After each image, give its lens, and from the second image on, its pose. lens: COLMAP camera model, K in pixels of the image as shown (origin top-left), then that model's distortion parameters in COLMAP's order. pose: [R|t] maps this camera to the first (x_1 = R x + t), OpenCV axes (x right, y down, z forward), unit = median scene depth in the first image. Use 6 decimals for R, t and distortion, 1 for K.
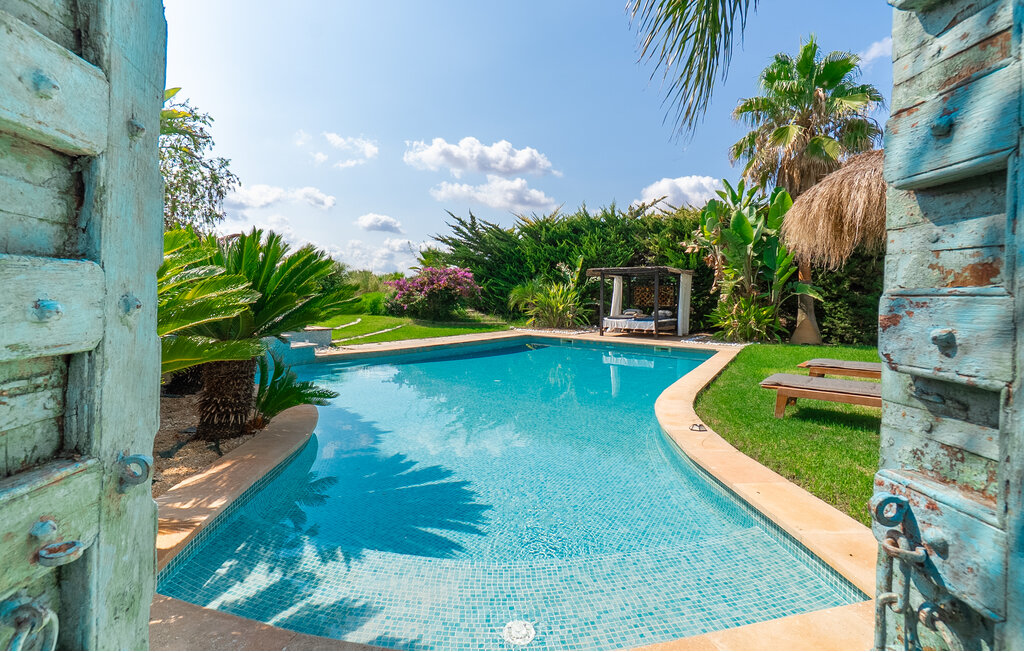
lens RADIAL K [[449.2, 0, 505.4], [0, 449.2, 321.3], [0, 0, 1]] dist [-0.001138, -0.000338]
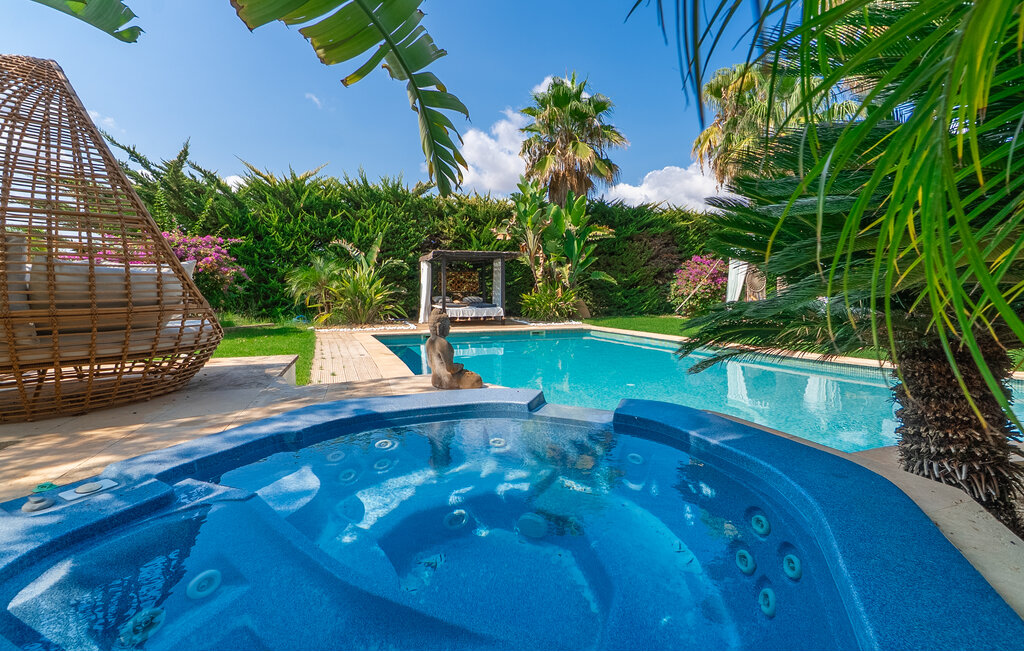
lens RADIAL K [[449.2, 0, 505.4], [0, 449.2, 321.3], [0, 0, 1]] dist [-0.001138, -0.000338]
pose [[0.589954, -0.070923, 0.804316, -0.384537], [0.047502, 0.997458, 0.053112, -0.017580], [-0.806038, 0.006873, 0.591824, 0.341262]]
